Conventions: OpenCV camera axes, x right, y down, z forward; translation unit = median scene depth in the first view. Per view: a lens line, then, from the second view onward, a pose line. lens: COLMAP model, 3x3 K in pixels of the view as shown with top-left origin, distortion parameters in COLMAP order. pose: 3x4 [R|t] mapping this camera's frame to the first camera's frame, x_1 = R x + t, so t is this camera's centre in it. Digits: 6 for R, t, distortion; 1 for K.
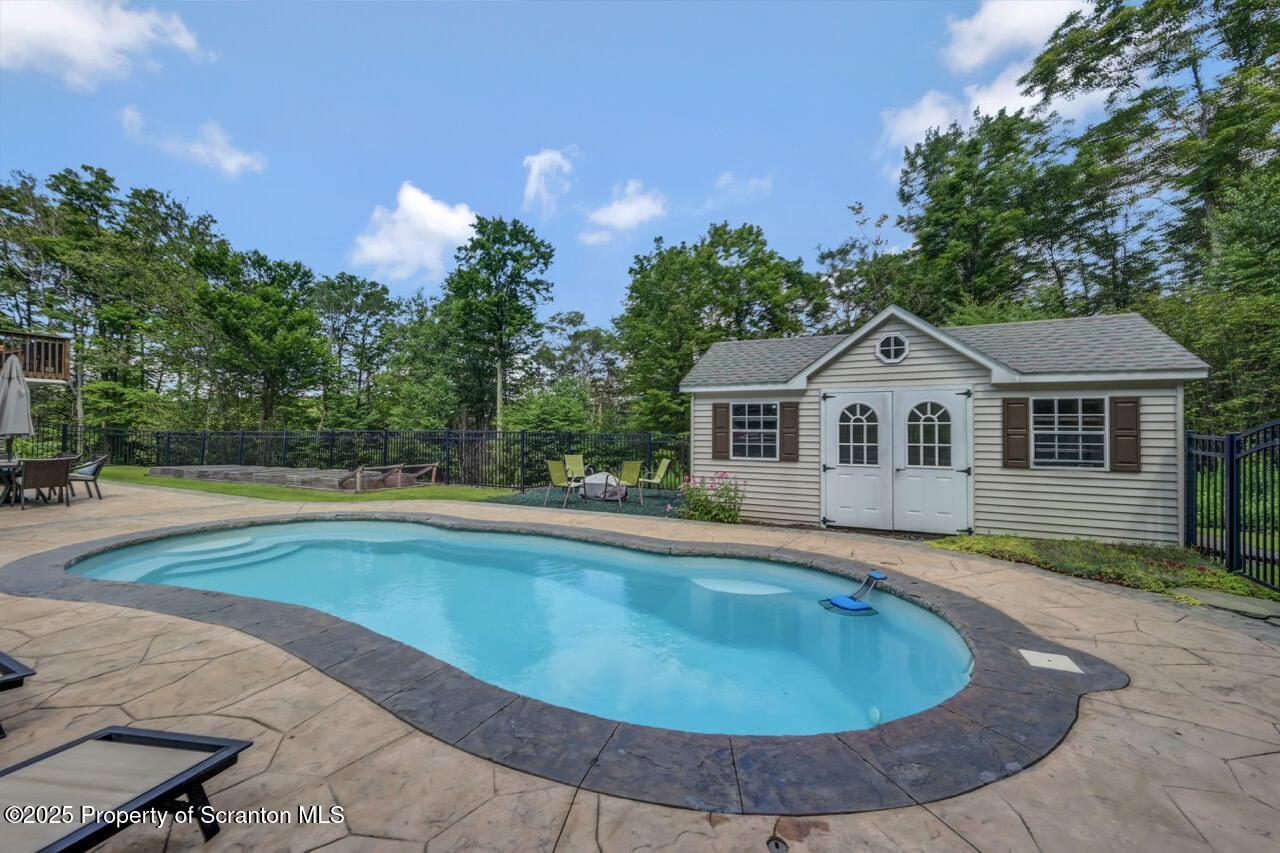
lens RADIAL K [[519.3, 0, 644.5], [0, 519.3, 423.4], [0, 0, 1]] dist [-0.000012, 0.000623]
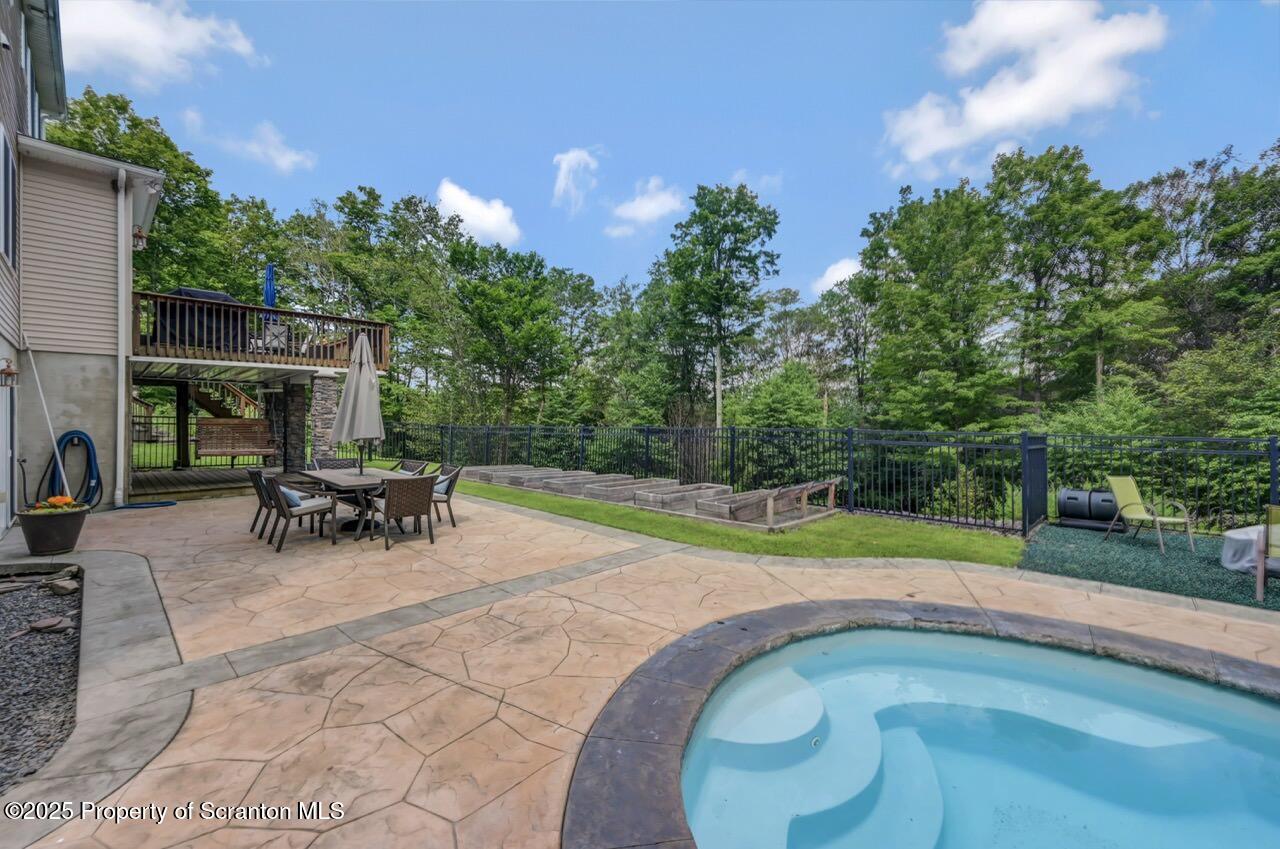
lens RADIAL K [[518.3, 0, 645.0], [0, 518.3, 421.9], [0, 0, 1]] dist [0.000944, 0.000187]
pose [[0.954001, 0.000130, -0.299804, -0.449910], [0.005820, 0.999803, 0.018953, -0.011577], [0.299748, -0.019826, 0.953812, 0.305999]]
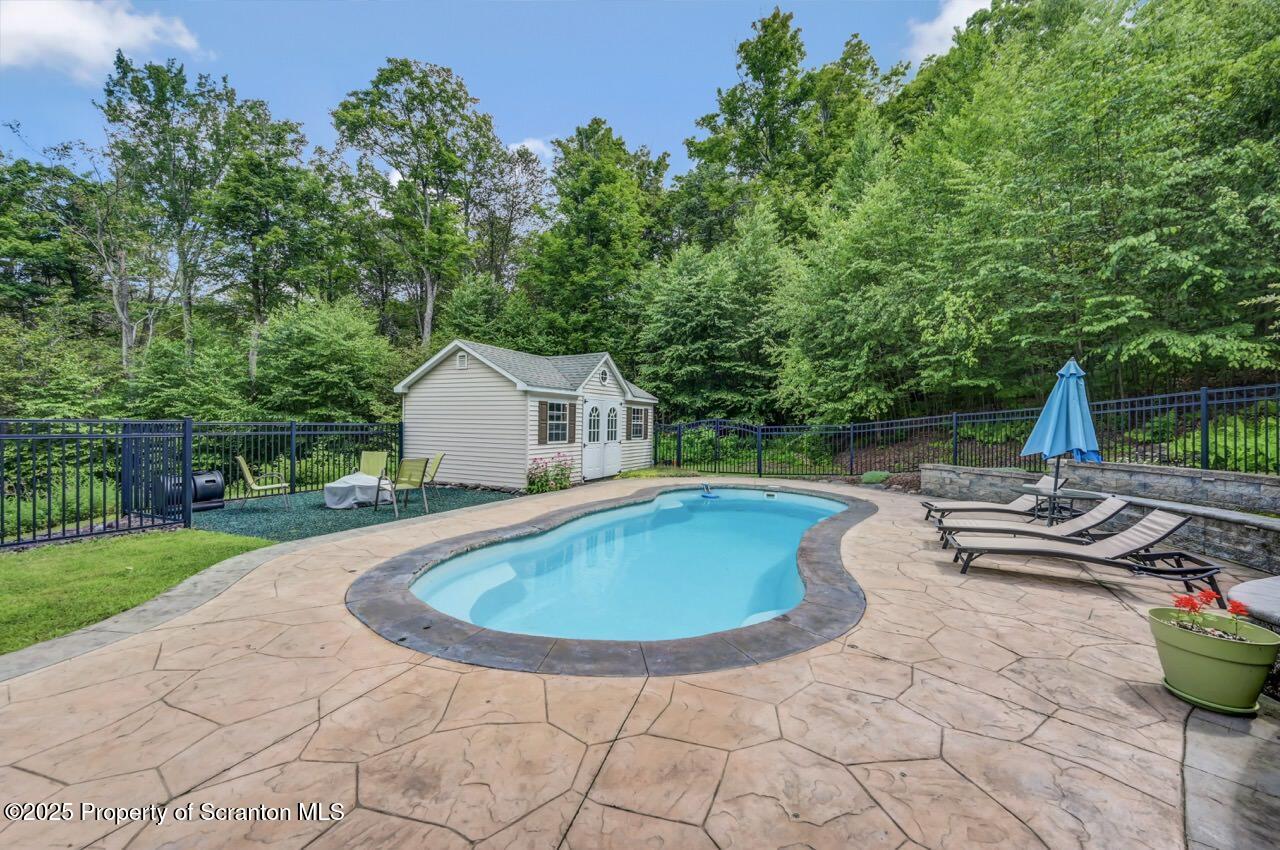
lens RADIAL K [[516.7, 0, 638.9], [0, 516.7, 420.4], [0, 0, 1]] dist [0.002058, 0.000258]
pose [[0.013927, -0.003094, 0.999898, -0.757517], [-0.032327, 0.999471, 0.003543, -0.001884], [-0.999380, -0.032373, 0.013820, 0.489514]]
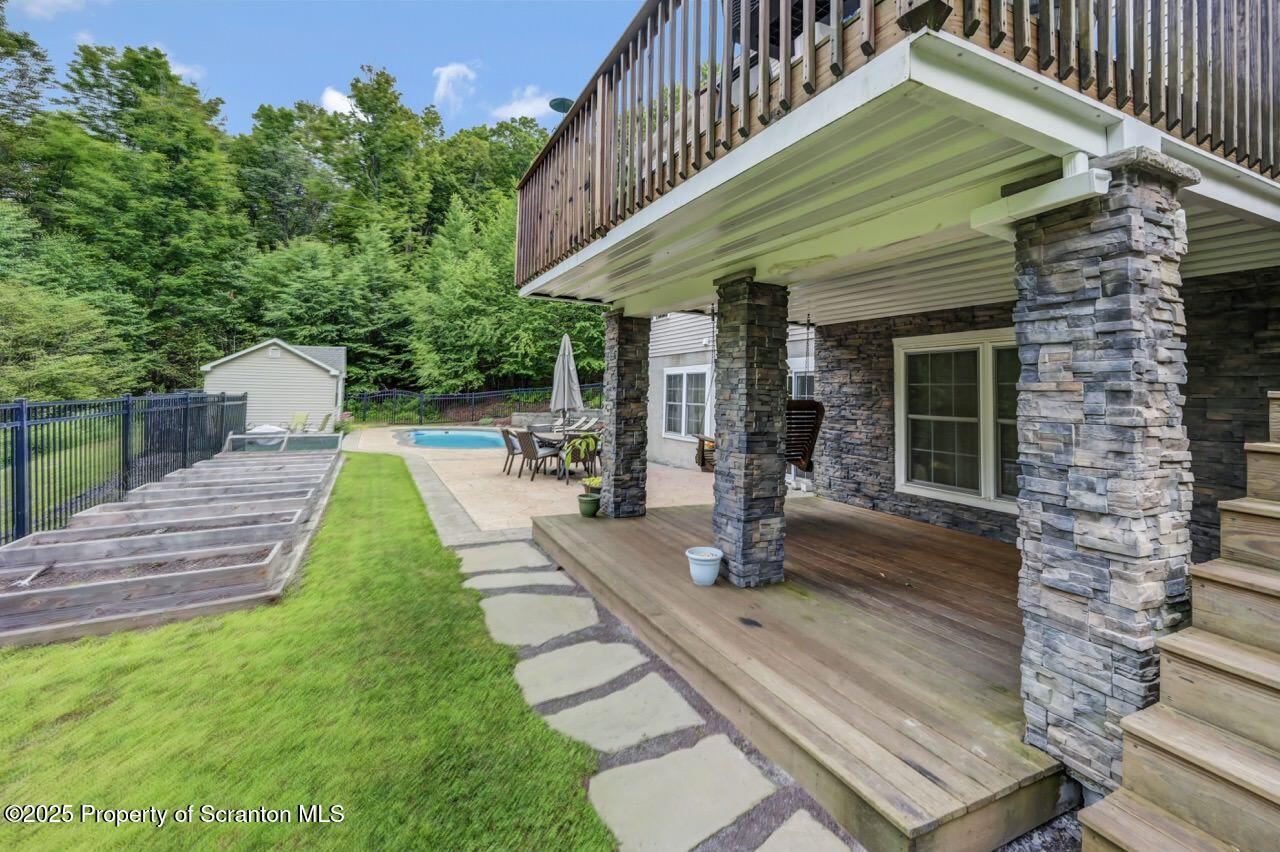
lens RADIAL K [[565.0, 0, 639.2], [0, 565.0, 368.1], [0, 0, 1]] dist [-0.001543, 0.000110]
pose [[-0.771179, 0.006897, 0.636581, -1.548925], [-0.038719, 0.997582, -0.057714, -0.001080], [-0.635440, -0.069155, -0.769047, 1.334993]]
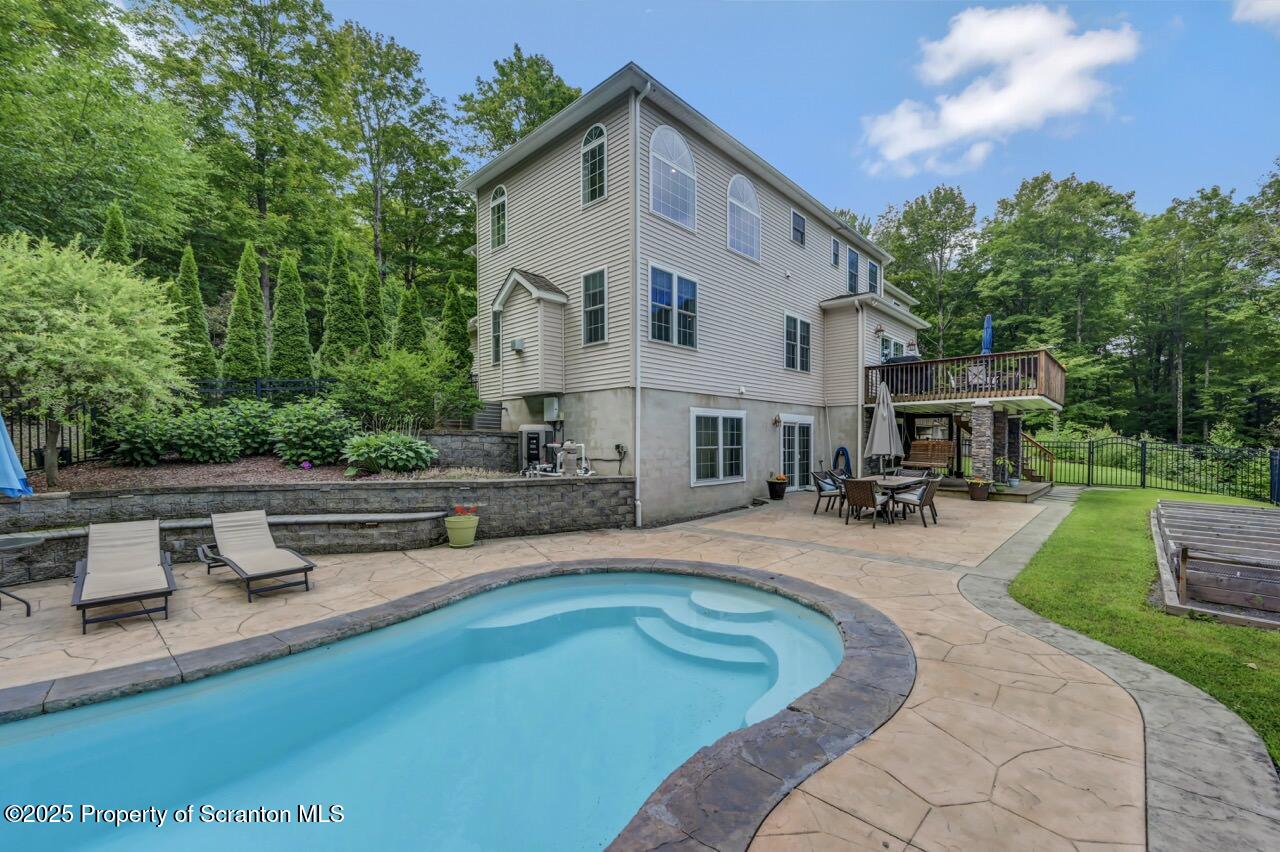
lens RADIAL K [[521.7, 0, 644.5], [0, 521.7, 447.3], [0, 0, 1]] dist [0.000732, 0.000537]
pose [[-0.299002, 0.008640, -0.954213, -0.017092], [0.014784, 0.999881, 0.004421, -0.005208], [0.954138, -0.012785, -0.299095, 0.634261]]
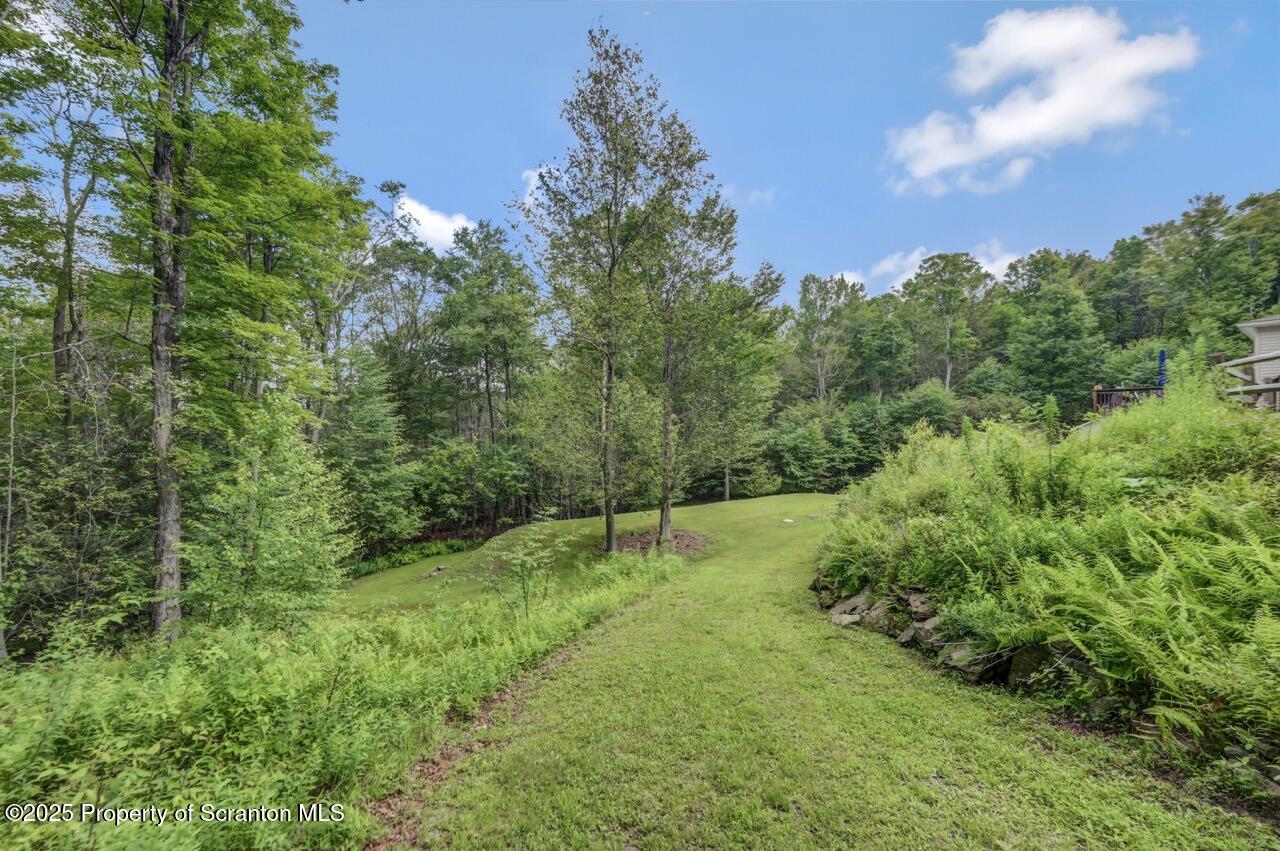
lens RADIAL K [[512.9, 0, 642.8], [0, 512.9, 426.3], [0, 0, 1]] dist [0.001082, 0.000347]
pose [[0.489817, 0.000648, 0.871825, -3.686864], [-0.021543, 0.999703, 0.011361, -0.038580], [-0.871559, -0.024347, 0.489686, 1.663088]]
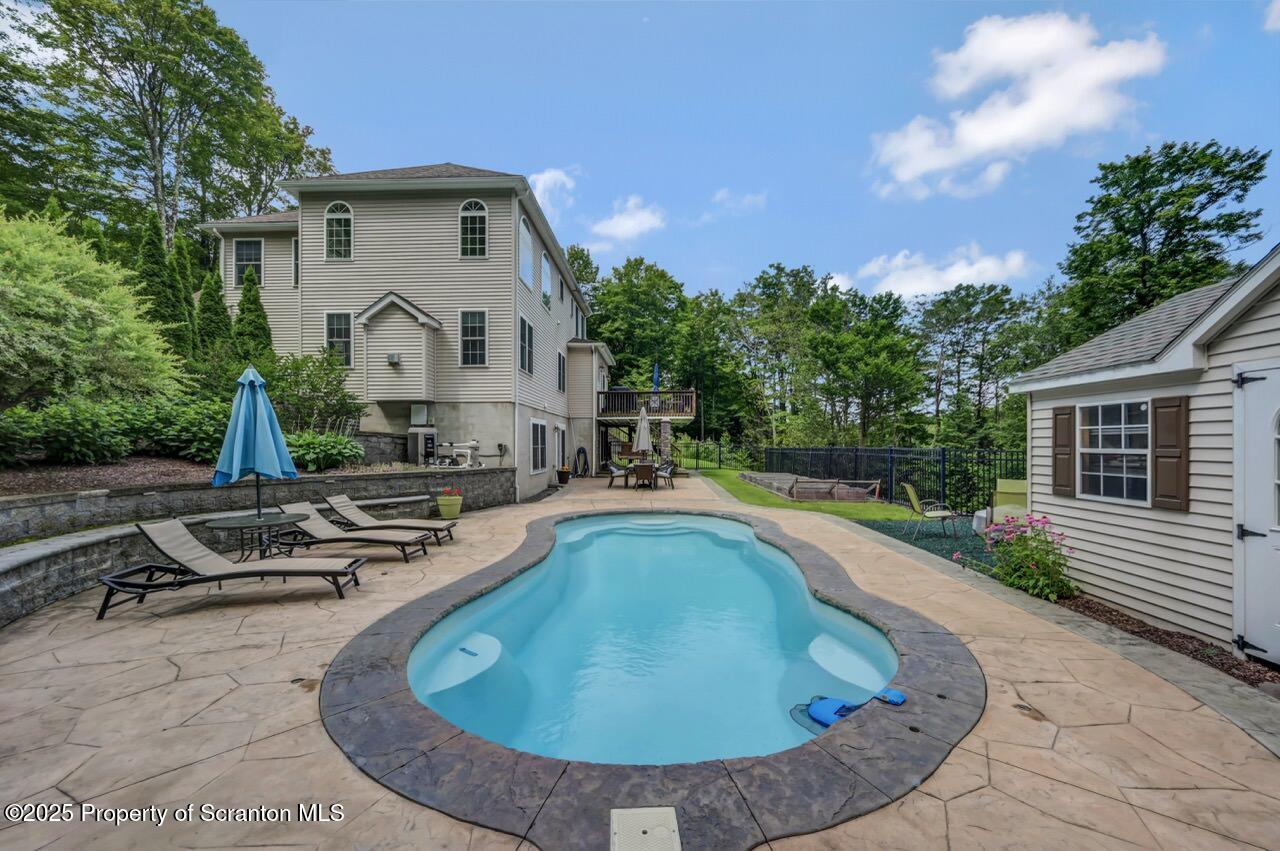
lens RADIAL K [[521.7, 0, 644.5], [0, 521.7, 446.8], [0, 0, 1]] dist [0.000732, 0.000537]
pose [[0.412408, -0.001153, -0.910998, 0.336501], [0.017673, 0.999821, 0.006735, -0.002470], [0.910828, -0.018878, 0.412355, 0.186955]]
